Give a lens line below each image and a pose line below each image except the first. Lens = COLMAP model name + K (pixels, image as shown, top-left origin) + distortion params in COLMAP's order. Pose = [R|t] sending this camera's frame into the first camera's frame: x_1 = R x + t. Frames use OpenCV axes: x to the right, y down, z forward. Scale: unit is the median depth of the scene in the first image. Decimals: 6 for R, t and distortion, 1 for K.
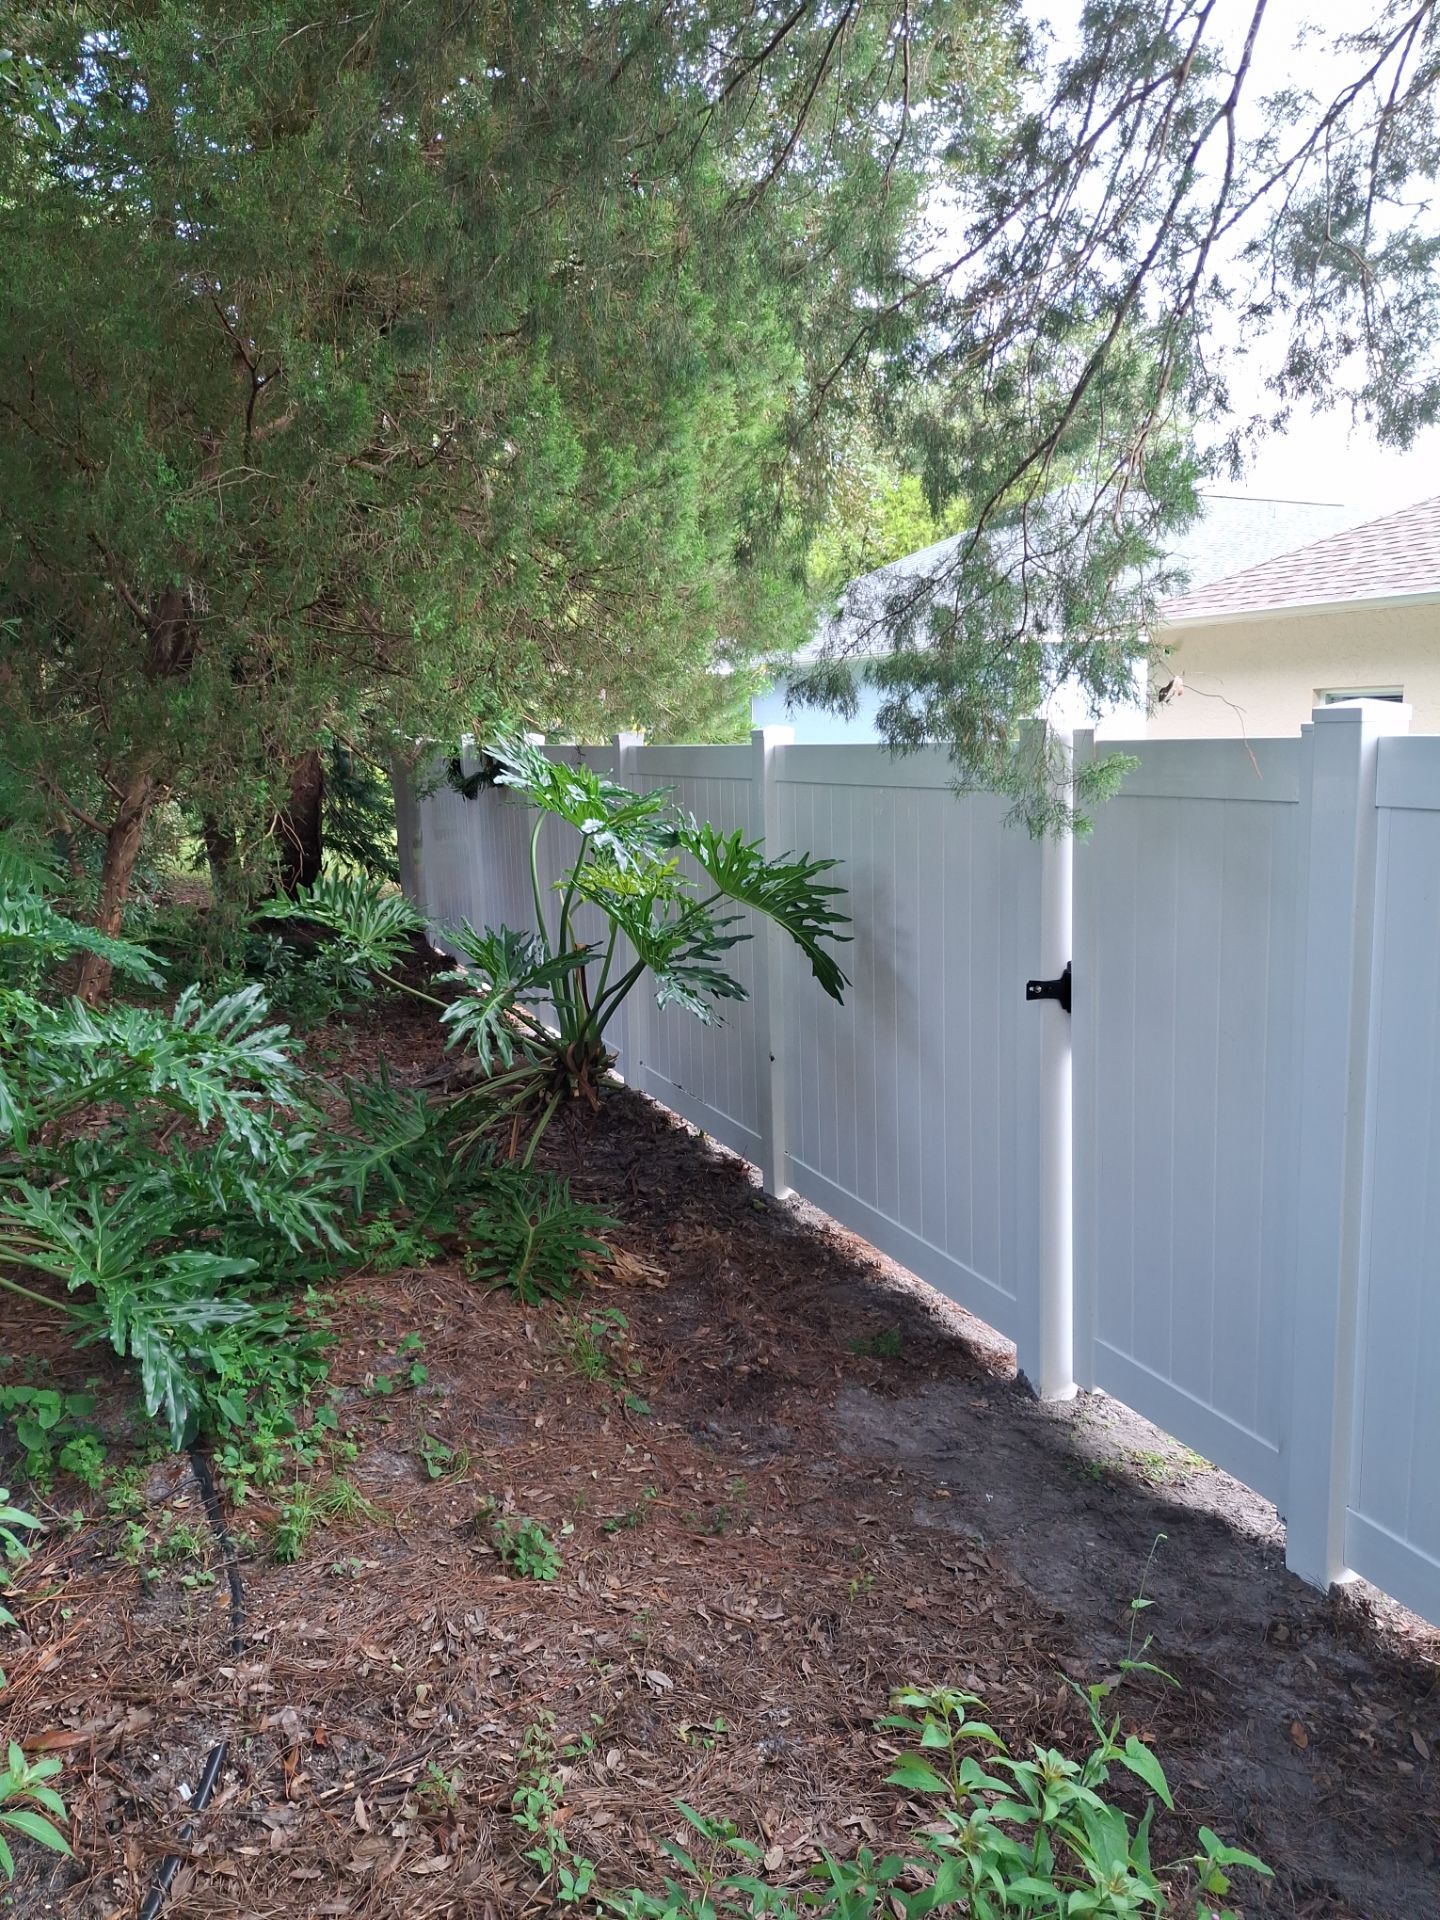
lens RADIAL K [[1425.5, 0, 717.9], [0, 1425.5, 968.5], [0, 0, 1]] dist [0.063097, -0.106651]
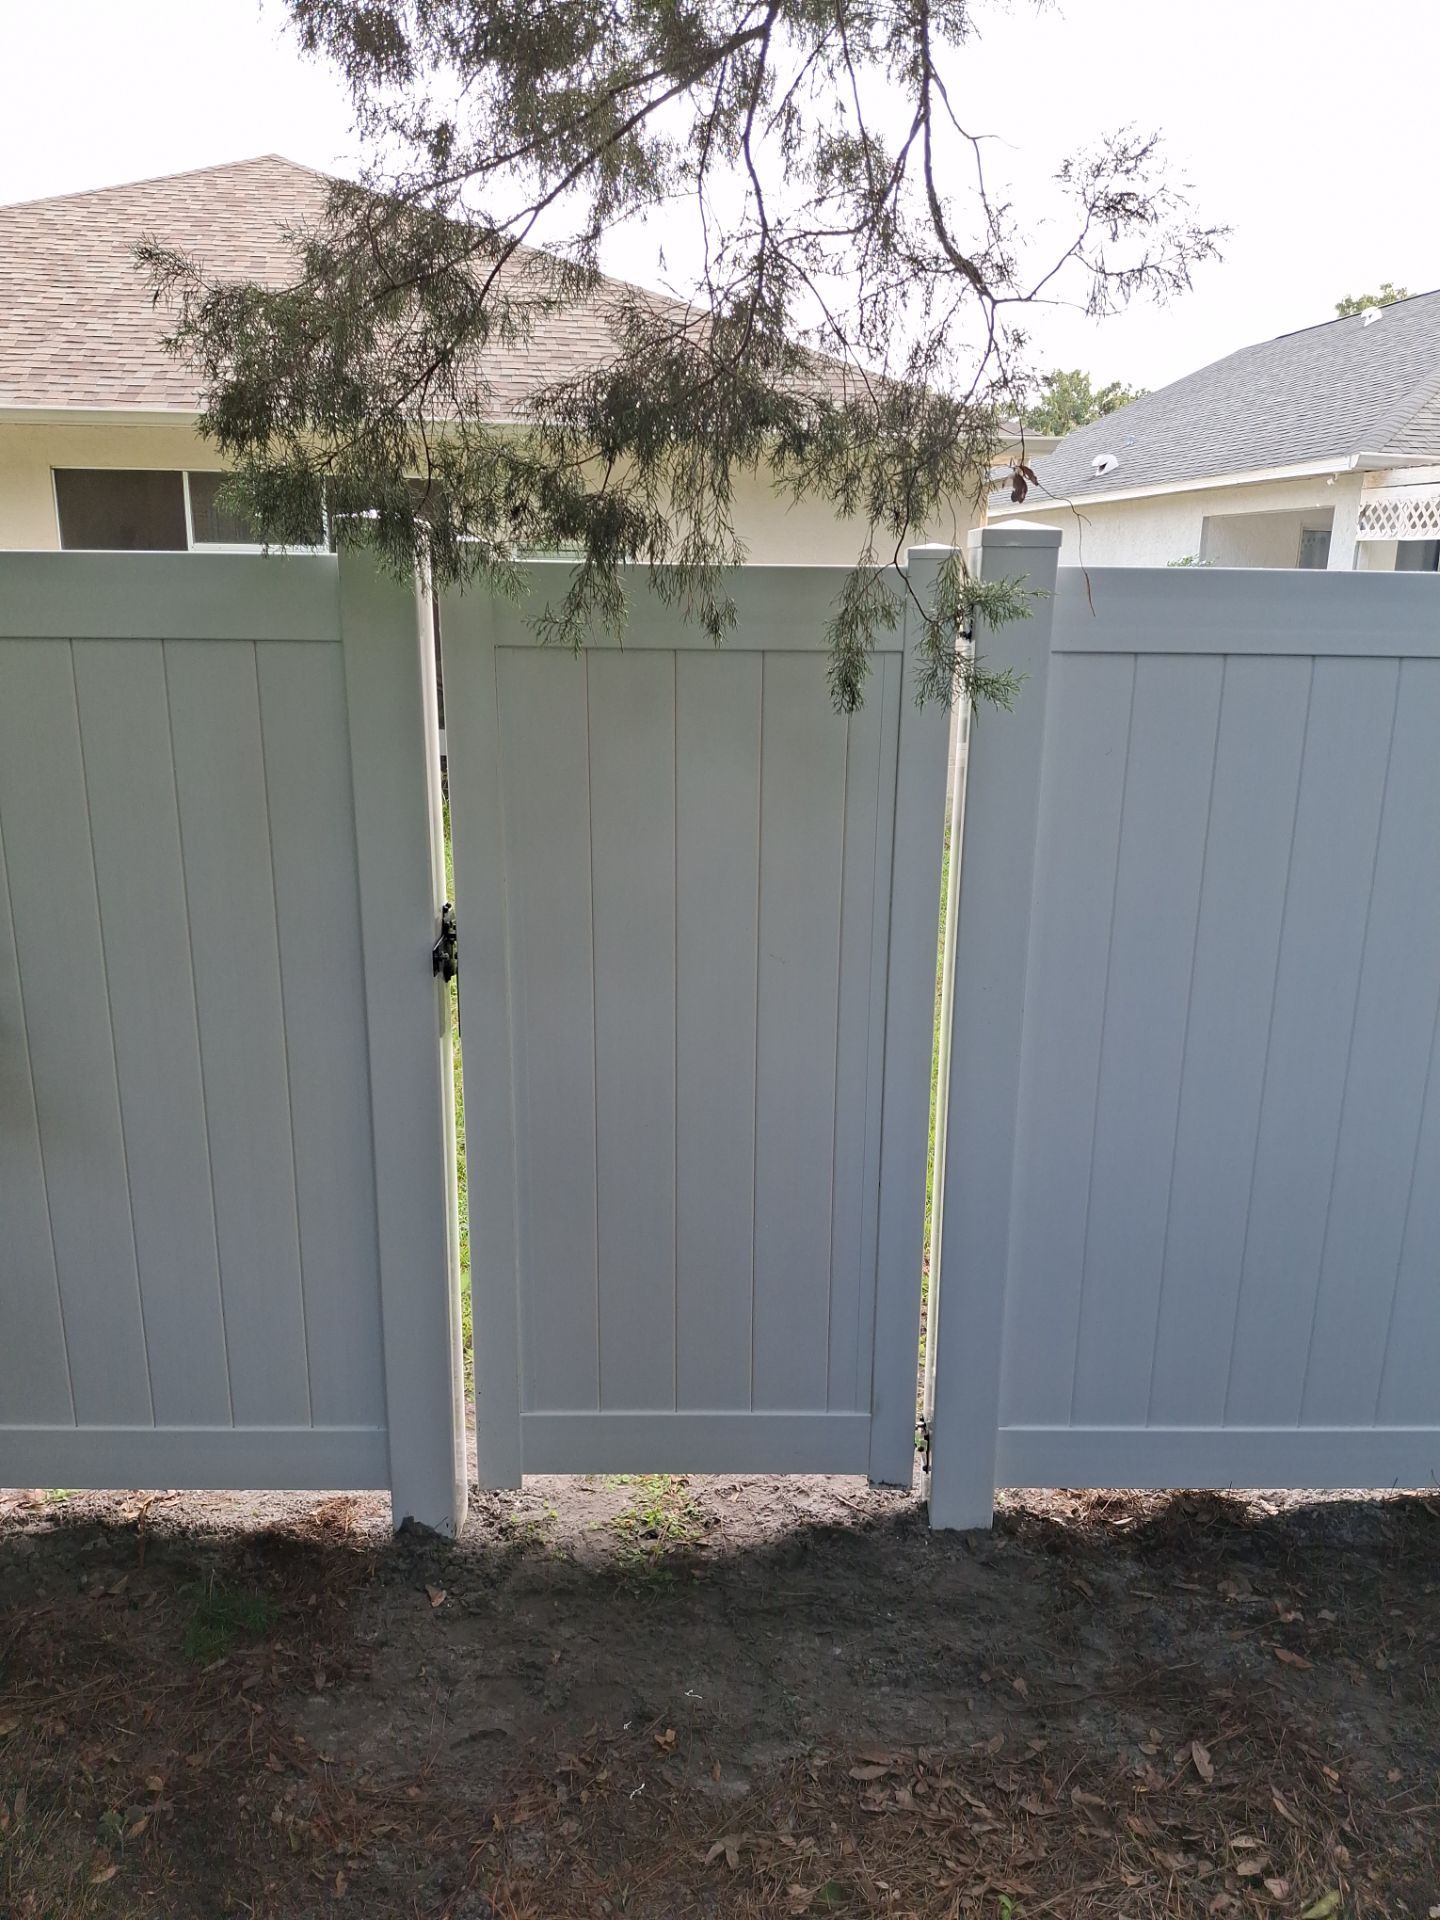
lens RADIAL K [[1425.5, 0, 717.9], [0, 1425.5, 968.5], [0, 0, 1]] dist [0.063097, -0.106651]
pose [[0.352527, -0.214113, 0.910978, -0.348456], [0.127959, 0.975359, 0.179728, -0.086615], [-0.927012, 0.053208, 0.371238, 0.708931]]
